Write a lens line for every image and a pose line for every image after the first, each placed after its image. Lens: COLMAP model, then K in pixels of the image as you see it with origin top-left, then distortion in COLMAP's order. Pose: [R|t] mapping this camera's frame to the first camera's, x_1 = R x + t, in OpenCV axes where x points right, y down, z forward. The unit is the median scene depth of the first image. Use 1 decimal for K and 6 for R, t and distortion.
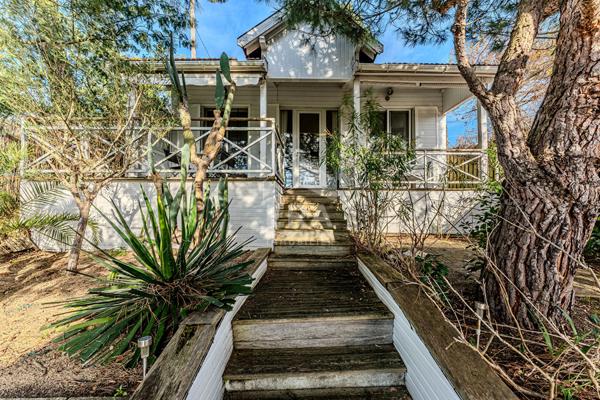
lens RADIAL K [[259.6, 0, 300.0], [0, 259.6, 200.0], [0, 0, 1]] dist [-0.000350, 0.000008]
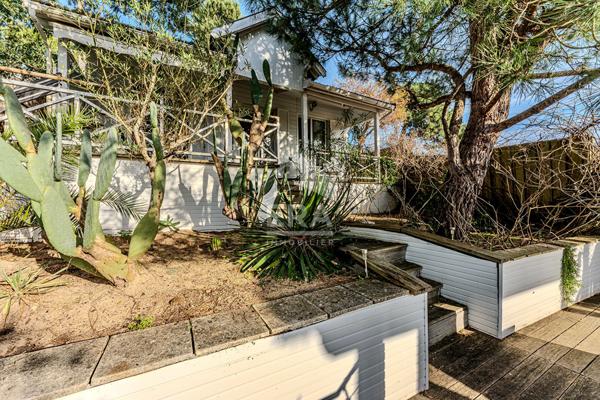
lens RADIAL K [[259.6, 0, 300.0], [0, 259.6, 200.0], [0, 0, 1]] dist [-0.000350, 0.000008]
pose [[0.863540, 0.001287, 0.504278, -0.536392], [-0.007741, 0.999913, 0.010704, 0.050407], [-0.504220, -0.013147, 0.863475, -0.089827]]
